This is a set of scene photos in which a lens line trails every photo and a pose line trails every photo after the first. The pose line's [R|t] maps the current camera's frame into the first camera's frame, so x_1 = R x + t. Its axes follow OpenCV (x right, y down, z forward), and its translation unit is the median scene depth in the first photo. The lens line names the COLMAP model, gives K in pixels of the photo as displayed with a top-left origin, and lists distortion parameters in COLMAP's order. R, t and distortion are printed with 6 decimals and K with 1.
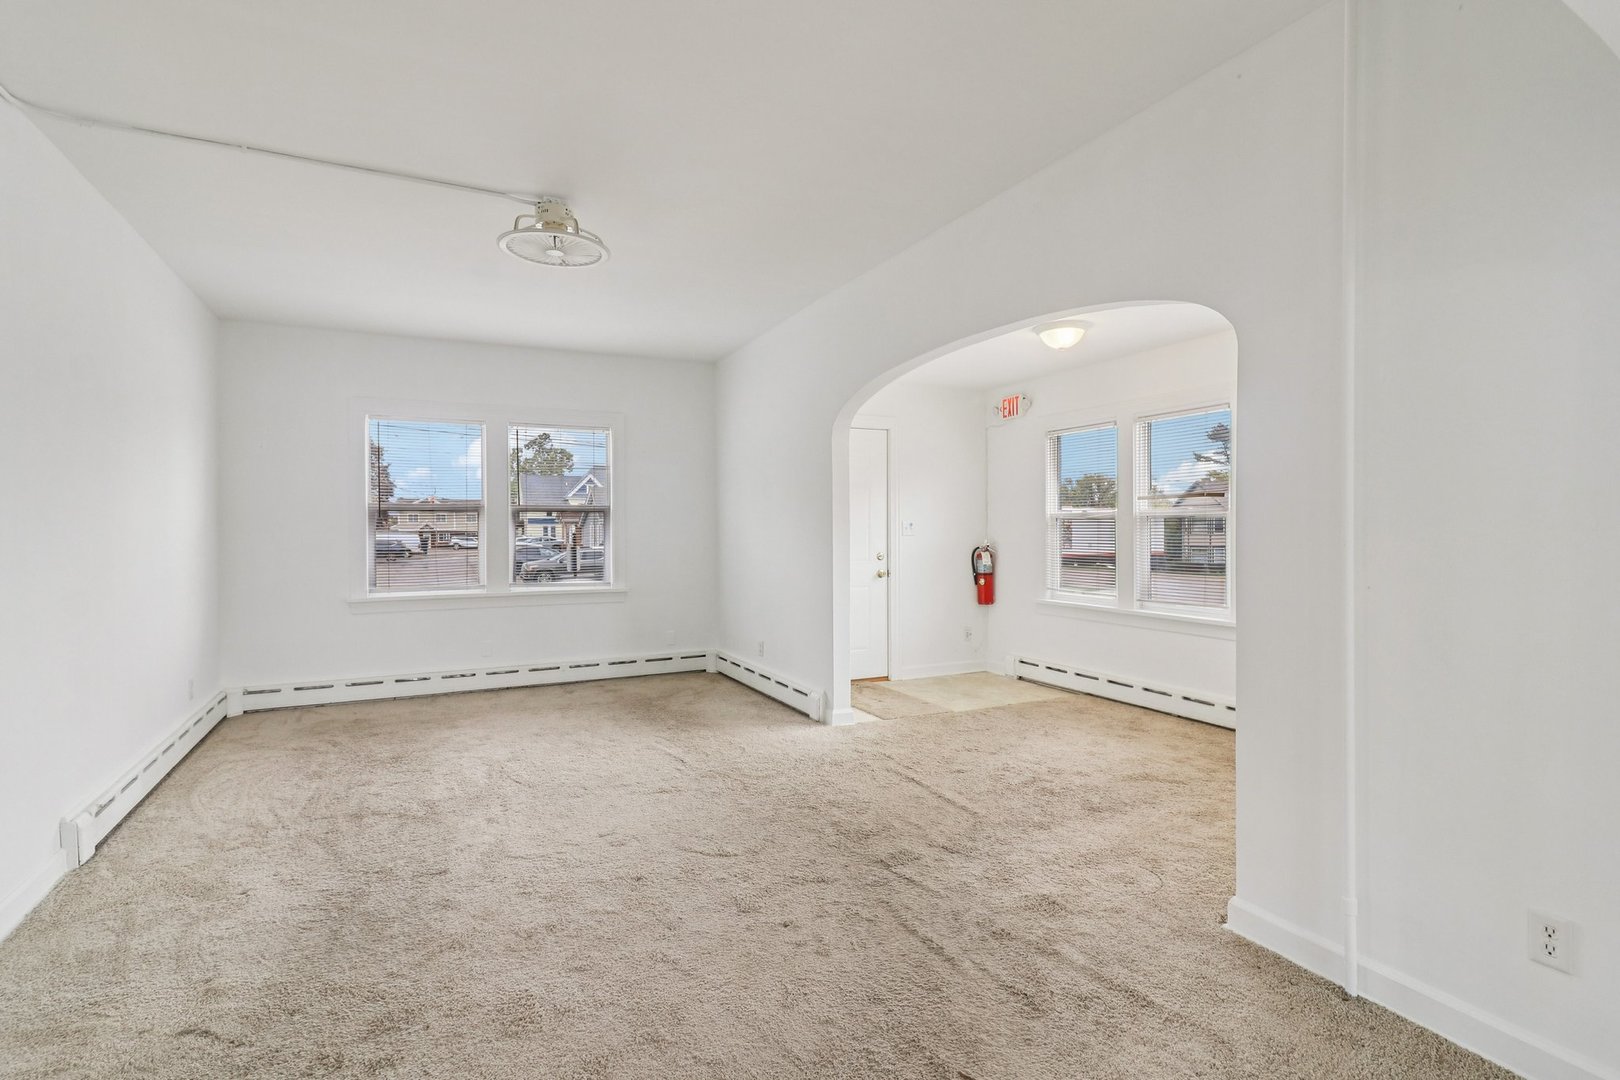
lens RADIAL K [[785.5, 0, 799.9], [0, 785.5, 537.9], [0, 0, 1]] dist [0.003863, 0.000043]
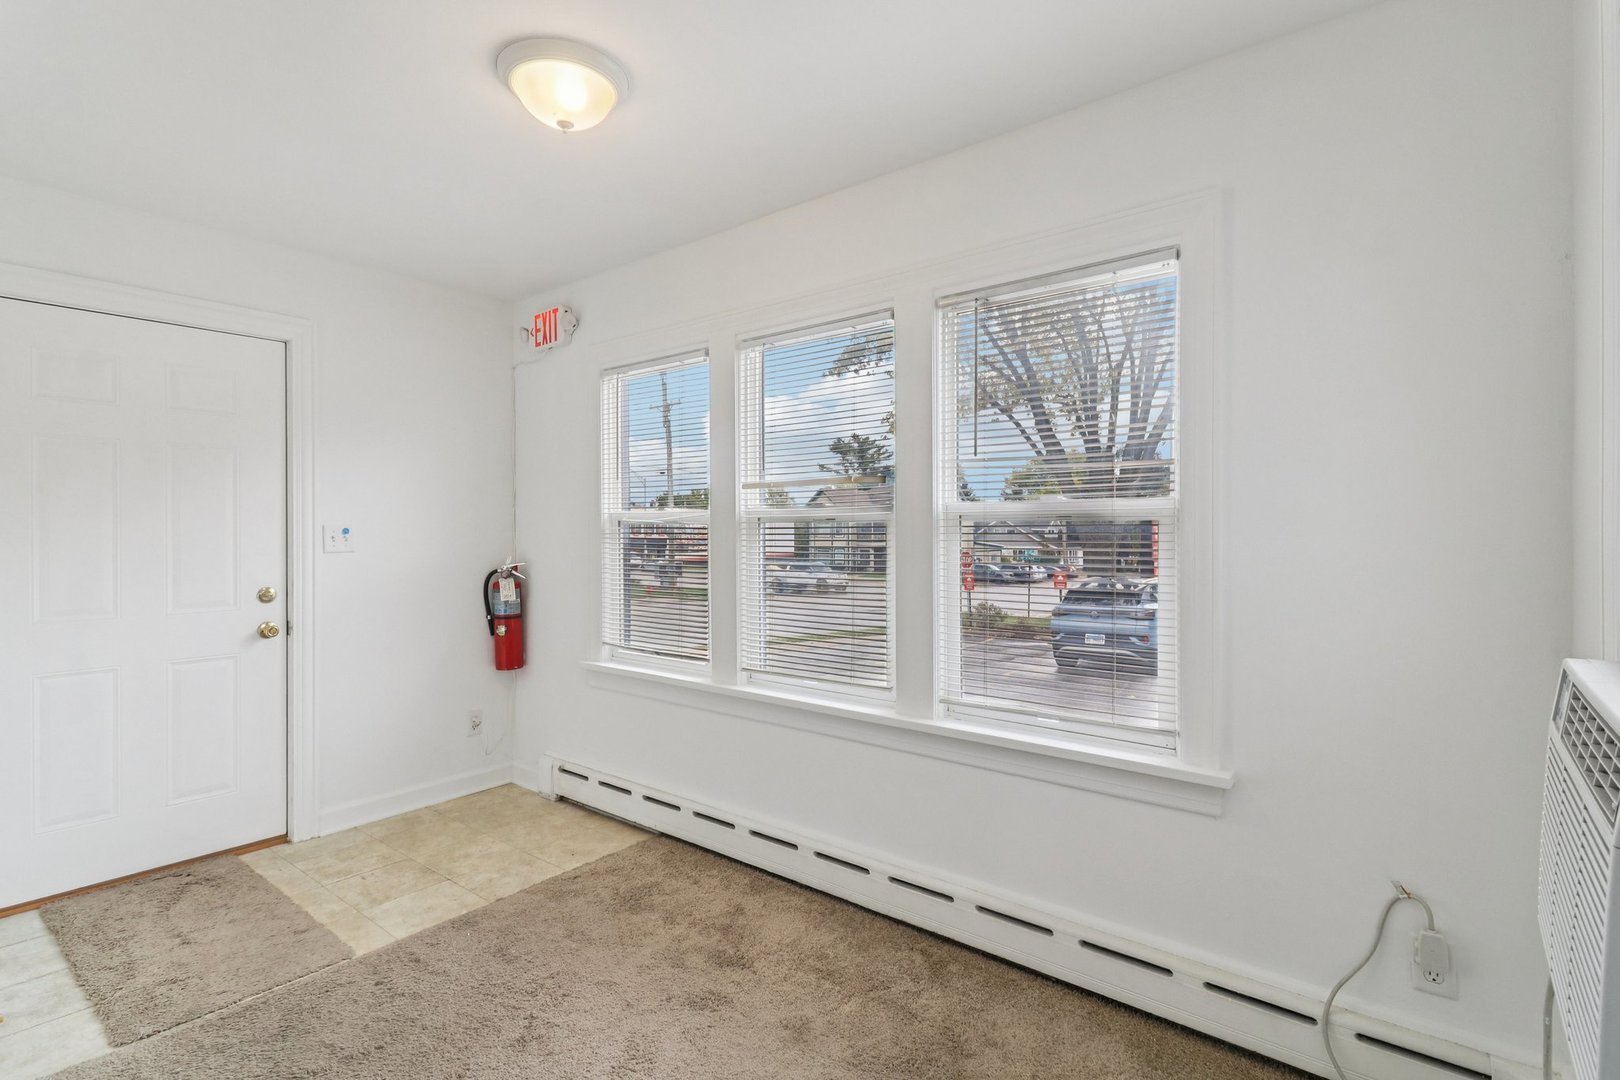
lens RADIAL K [[772.3, 0, 810.0], [0, 772.3, 540.0], [0, 0, 1]] dist [0.002061, -0.000415]
pose [[0.898975, -0.001521, 0.437998, 0.196868], [0.001629, 0.999999, 0.000128, -0.010697], [-0.437997, 0.000598, 0.898976, 0.412871]]
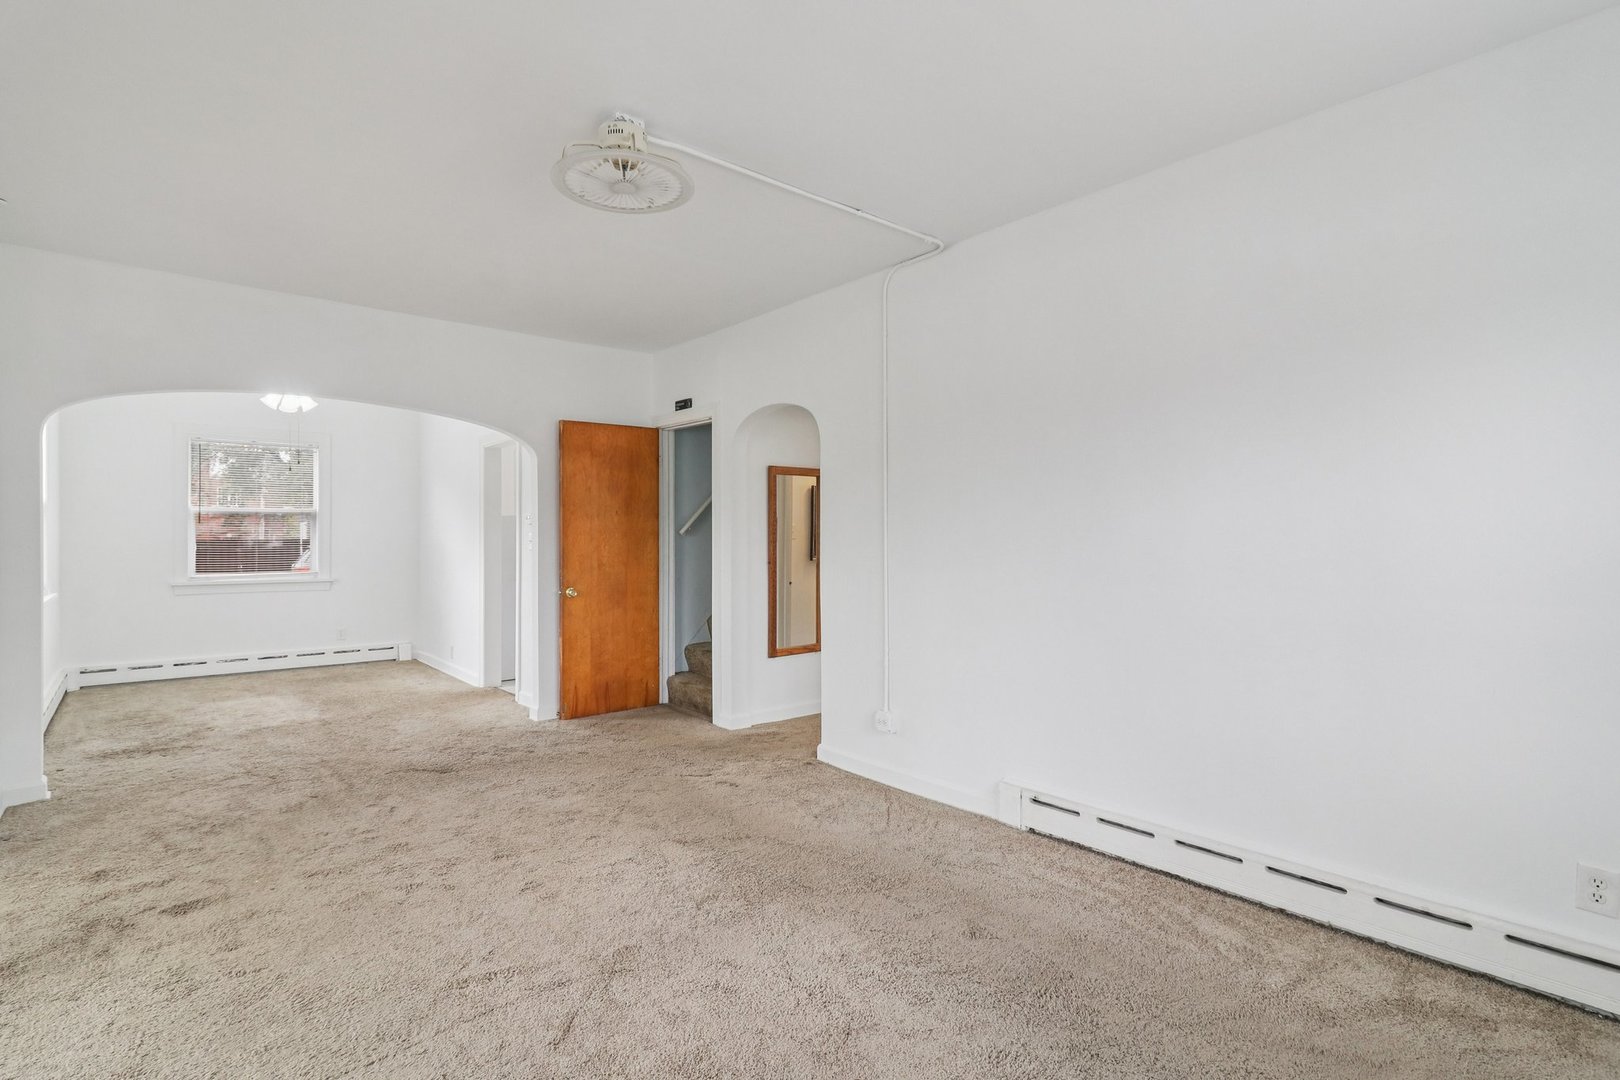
lens RADIAL K [[772.3, 0, 810.0], [0, 772.3, 540.0], [0, 0, 1]] dist [0.002061, -0.000415]
pose [[-0.961618, 0.008076, -0.274274, -0.149448], [0.002327, 0.999771, 0.021278, -0.018257], [0.274383, 0.019823, -0.961416, 0.965925]]
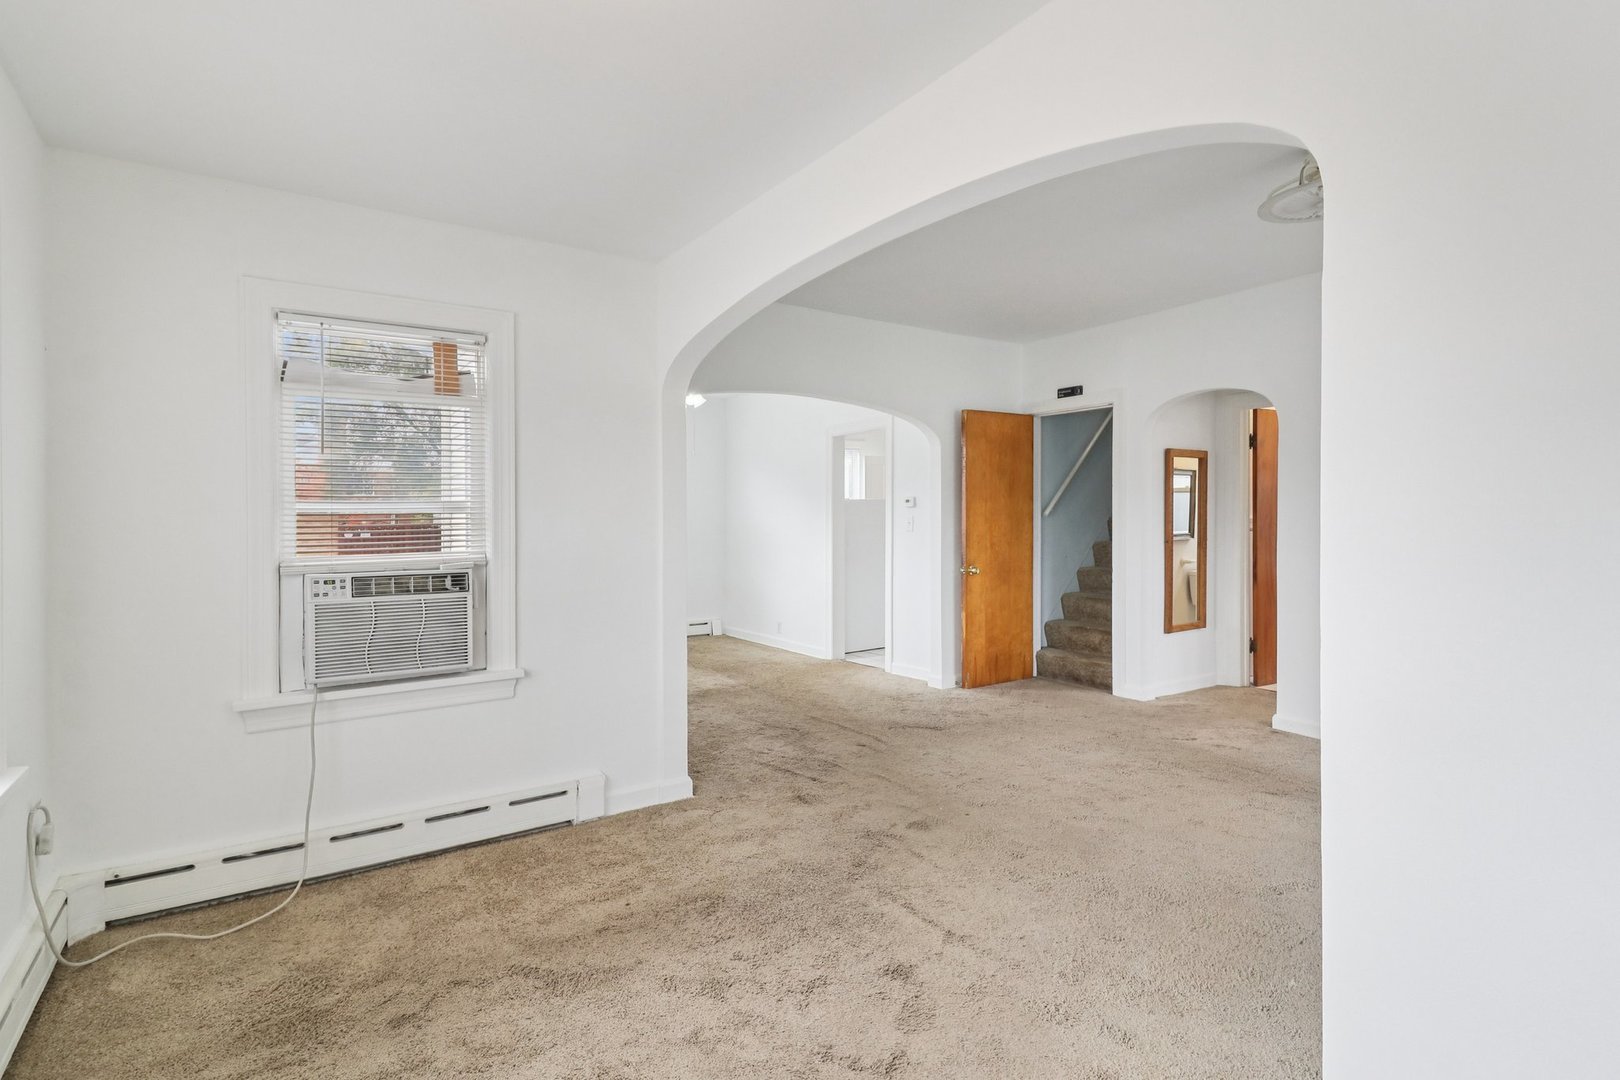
lens RADIAL K [[785.5, 0, 799.9], [0, 785.5, 537.9], [0, 0, 1]] dist [0.003863, 0.000043]
pose [[-0.987284, 0.014124, -0.158337, 0.220304], [0.008554, 0.999322, 0.035800, -0.016042], [0.158735, 0.033990, -0.986736, 0.957456]]
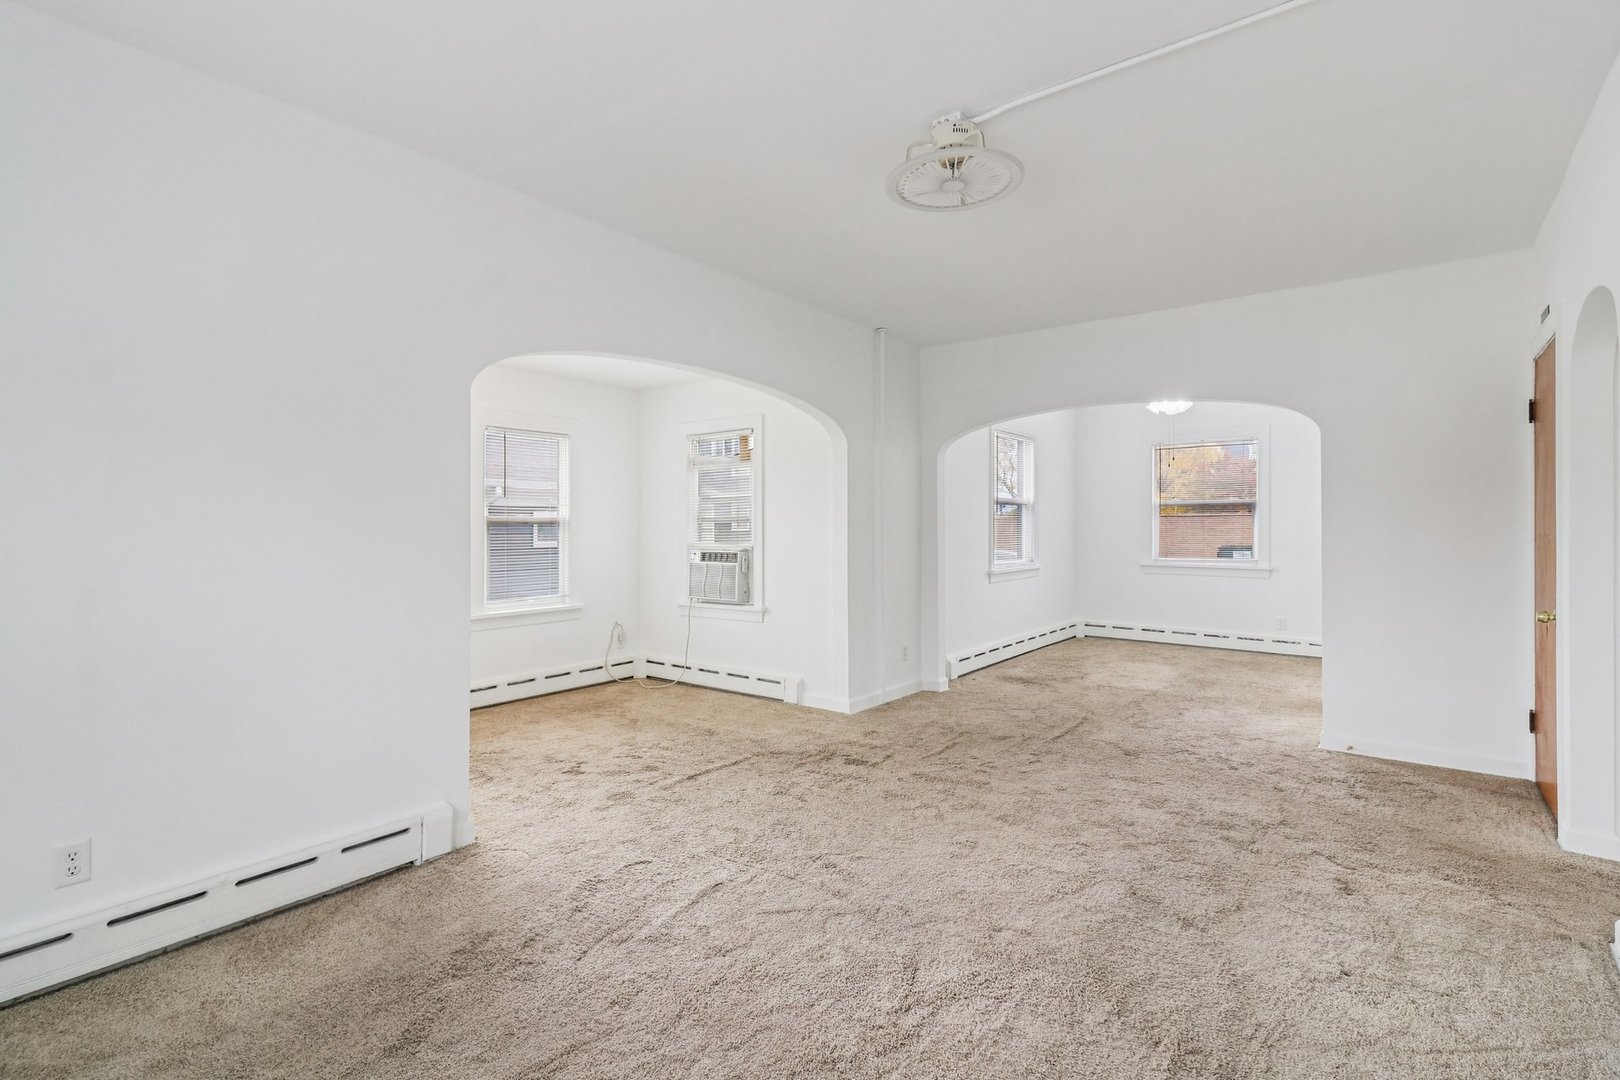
lens RADIAL K [[776.6, 0, 810.0], [0, 776.6, 523.5], [0, 0, 1]] dist [0.009861, -0.000340]
pose [[-0.466990, 0.006747, 0.884237, -0.505876], [0.014536, 0.999894, 0.000047, -0.013237], [-0.884143, 0.012876, -0.467039, 0.811461]]
